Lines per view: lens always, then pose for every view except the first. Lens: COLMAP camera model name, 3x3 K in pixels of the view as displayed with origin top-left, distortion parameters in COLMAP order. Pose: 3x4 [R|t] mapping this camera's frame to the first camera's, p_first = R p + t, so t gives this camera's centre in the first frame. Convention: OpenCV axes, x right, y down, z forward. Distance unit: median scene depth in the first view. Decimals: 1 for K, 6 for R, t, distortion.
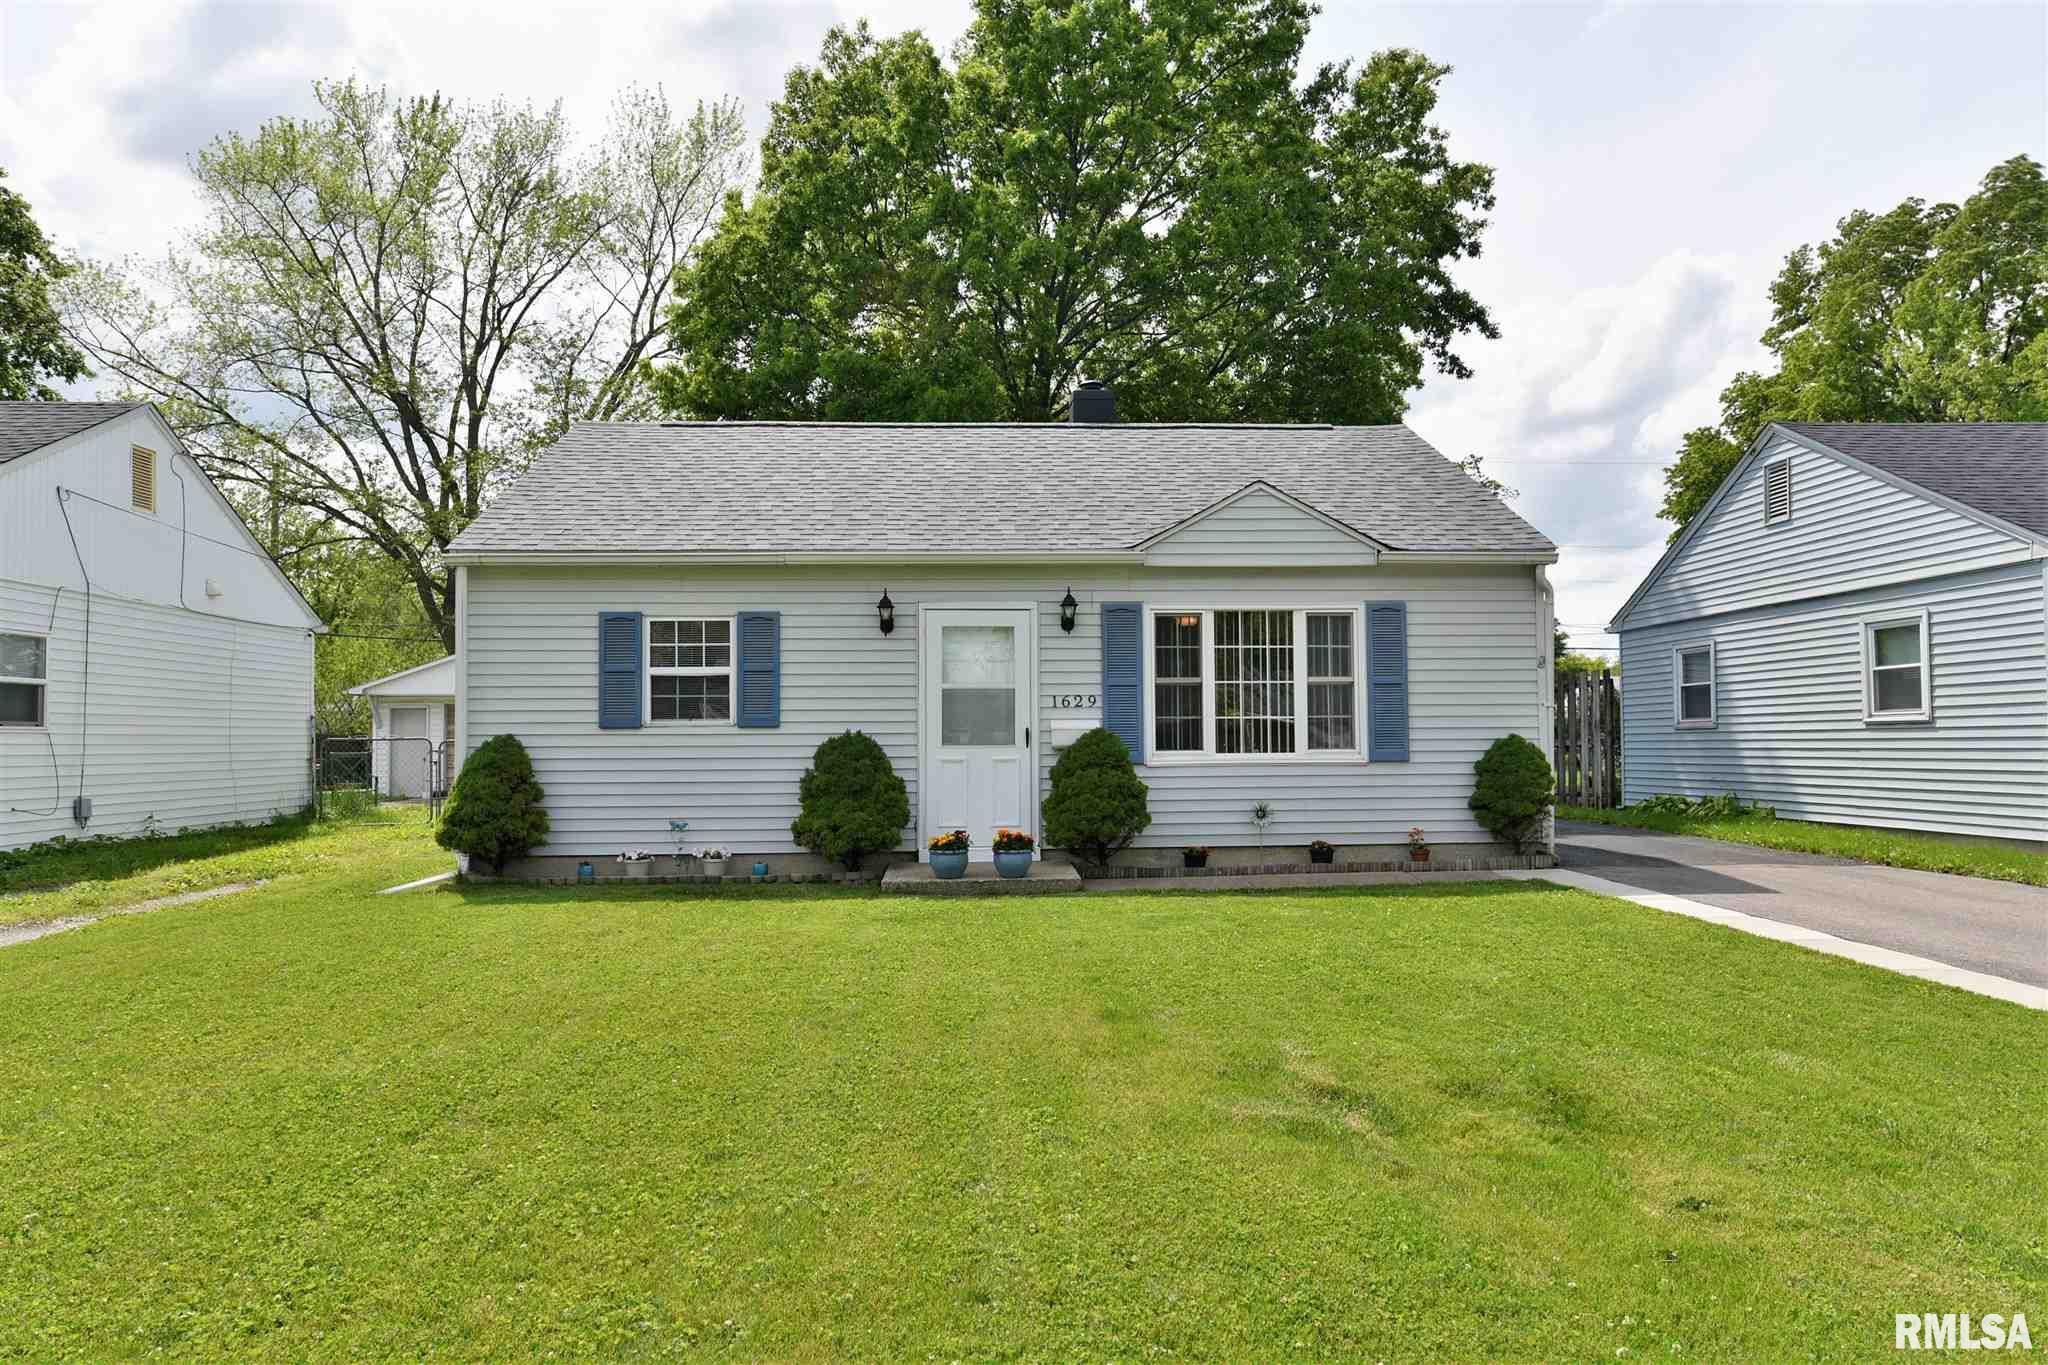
lens RADIAL K [[1392.7, 0, 1023.9], [0, 1392.7, 707.7], [0, 0, 1]] dist [0.003257, -0.028611]
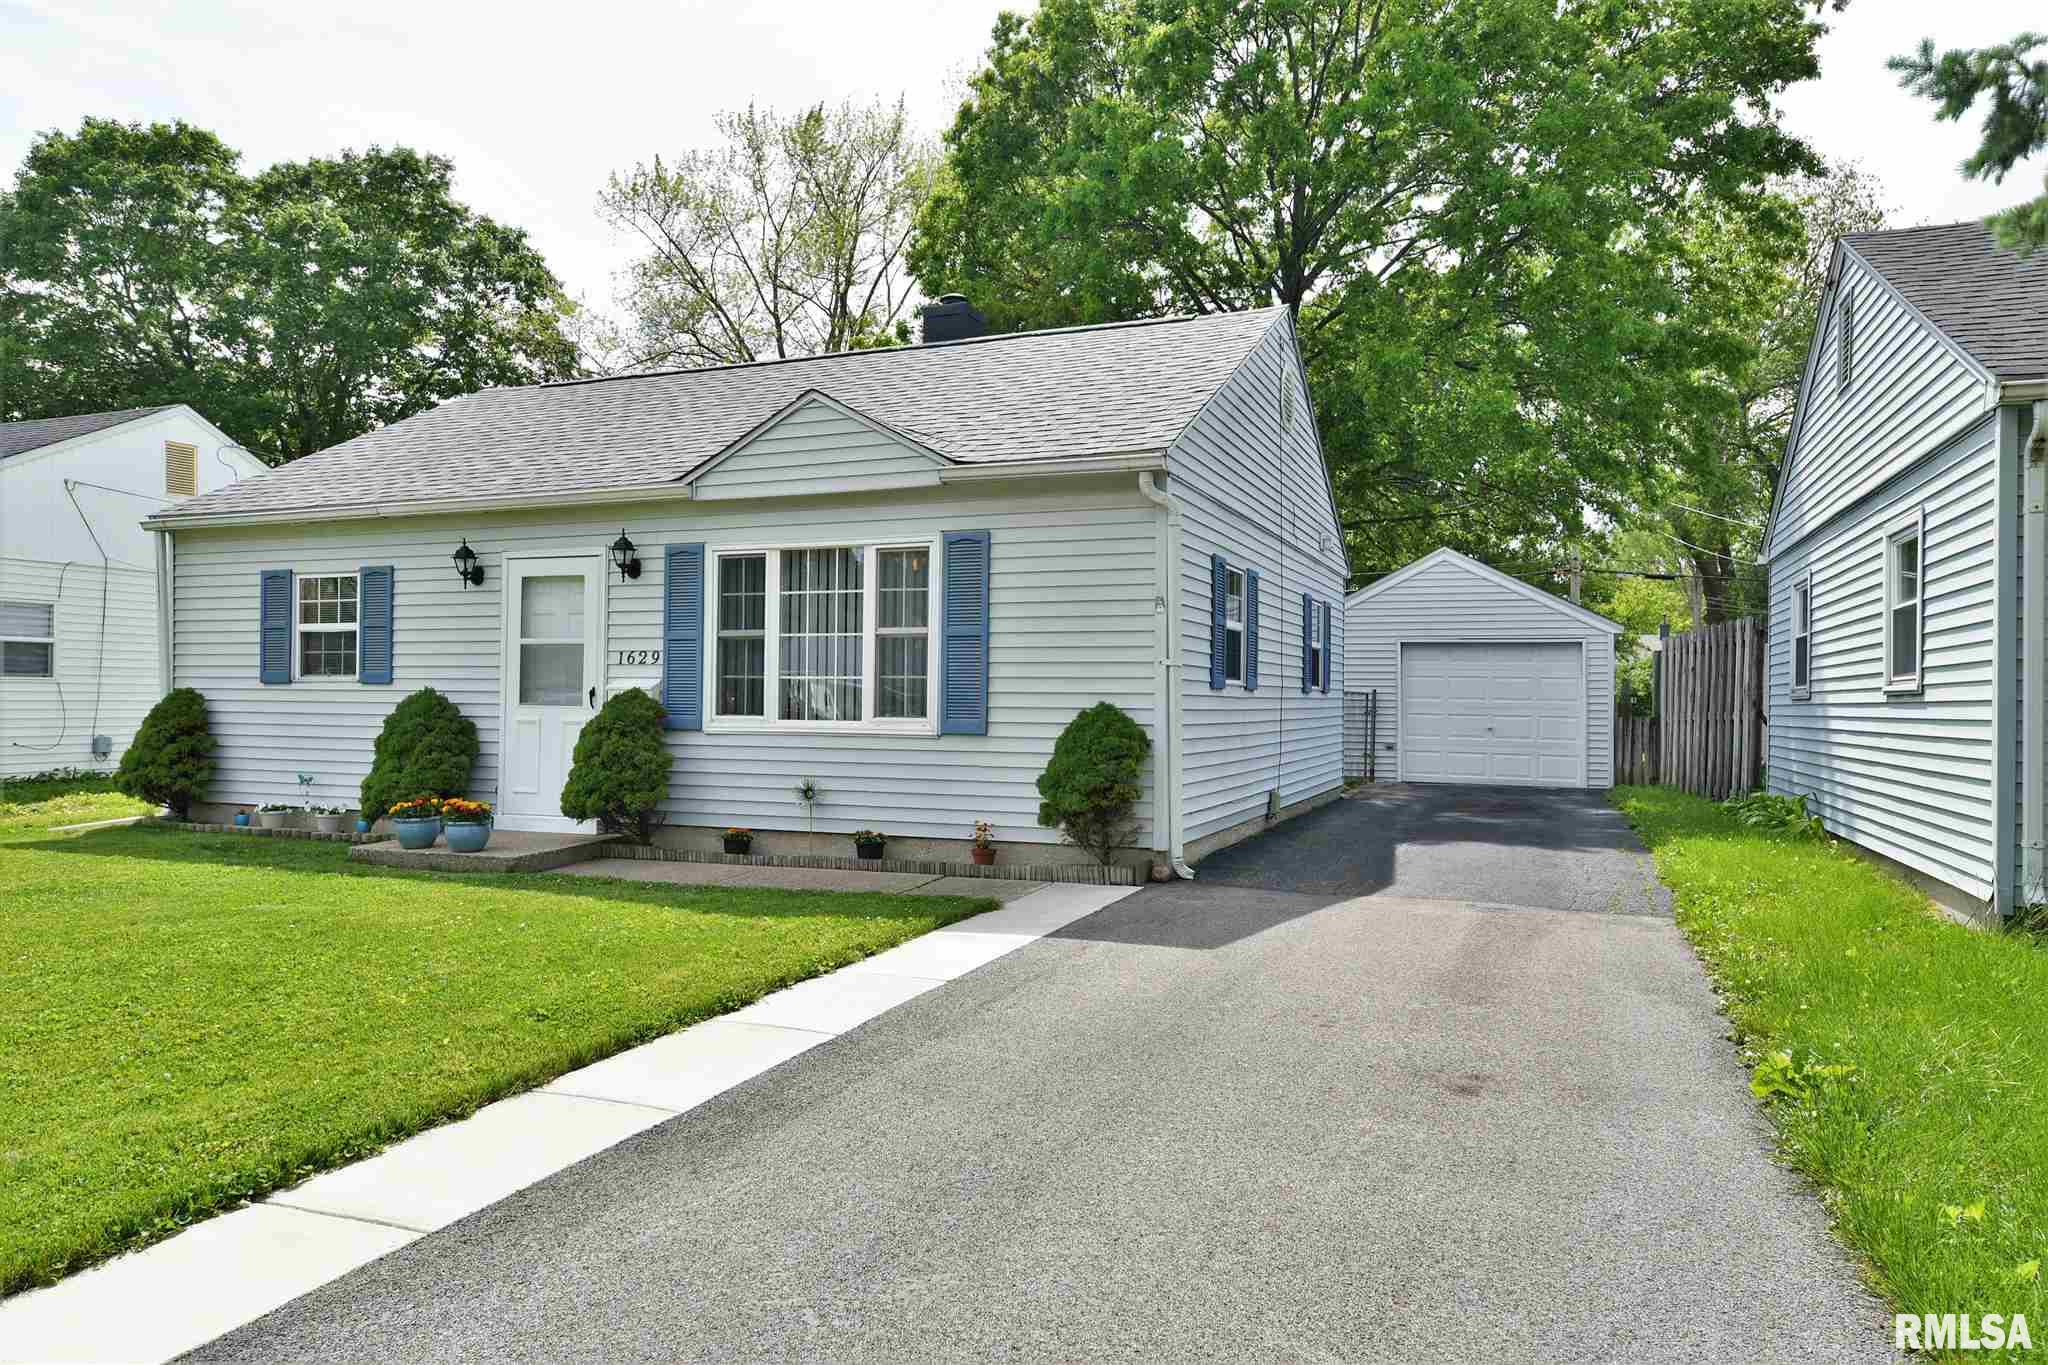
lens RADIAL K [[1331.8, 0, 1027.2], [0, 1331.8, 689.8], [0, 0, 1]] dist [0.002048, 0.001442]
pose [[0.904762, 0.011280, -0.425767, 0.621321], [-0.003445, 0.999810, 0.019169, -0.001144], [0.425903, -0.015877, 0.904630, 0.338176]]
